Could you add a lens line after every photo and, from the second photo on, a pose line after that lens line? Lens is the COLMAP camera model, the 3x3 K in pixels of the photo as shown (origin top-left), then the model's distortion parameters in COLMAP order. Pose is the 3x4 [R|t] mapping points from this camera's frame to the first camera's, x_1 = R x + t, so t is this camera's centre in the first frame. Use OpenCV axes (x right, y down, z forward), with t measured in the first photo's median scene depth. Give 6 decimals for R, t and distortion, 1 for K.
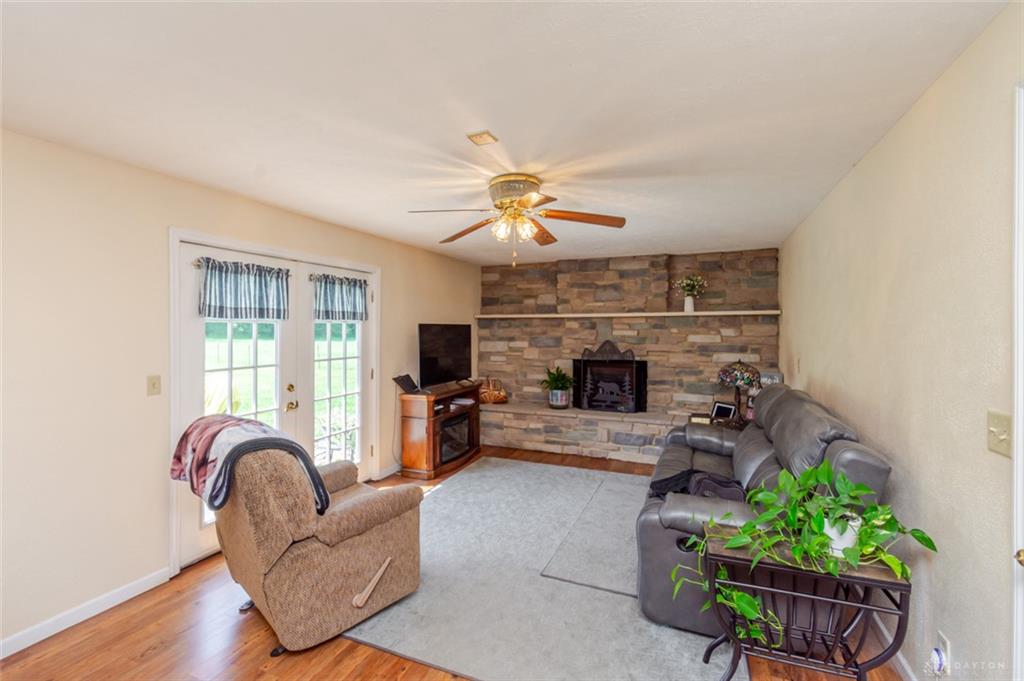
lens RADIAL K [[451.5, 0, 514.2], [0, 451.5, 346.3], [0, 0, 1]] dist [0.000242, -0.002156]
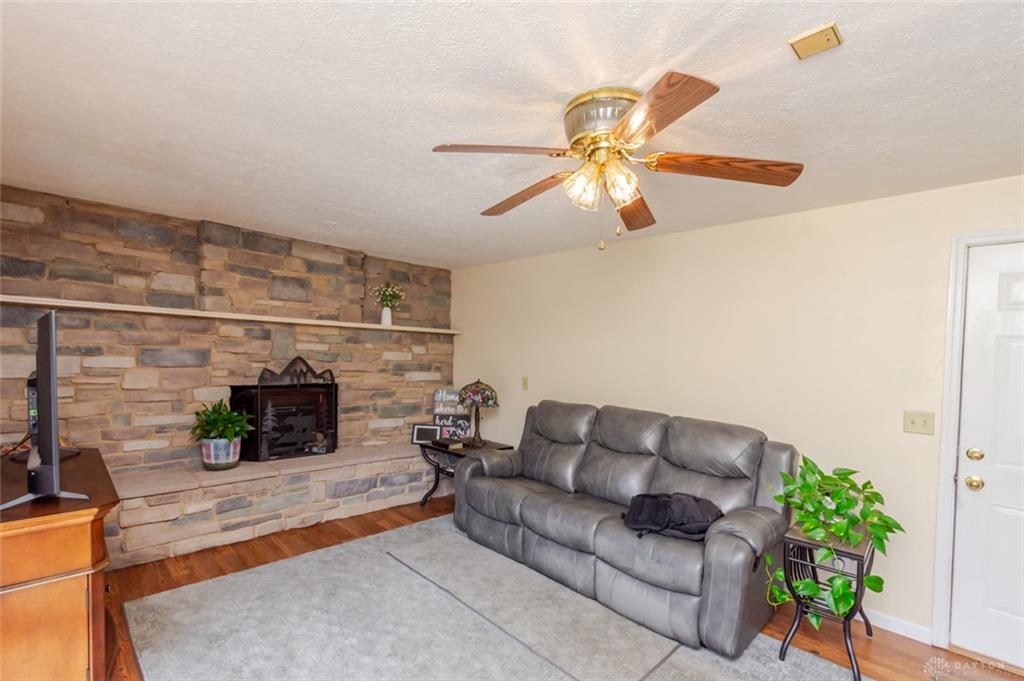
lens RADIAL K [[451.5, 0, 477.3], [0, 451.5, 374.3], [0, 0, 1]] dist [0.000242, -0.002156]
pose [[0.416784, -0.026828, 0.908609, -0.317446], [-0.003734, 0.999505, 0.031224, -0.009009], [-0.908998, -0.016406, 0.416478, 0.453845]]
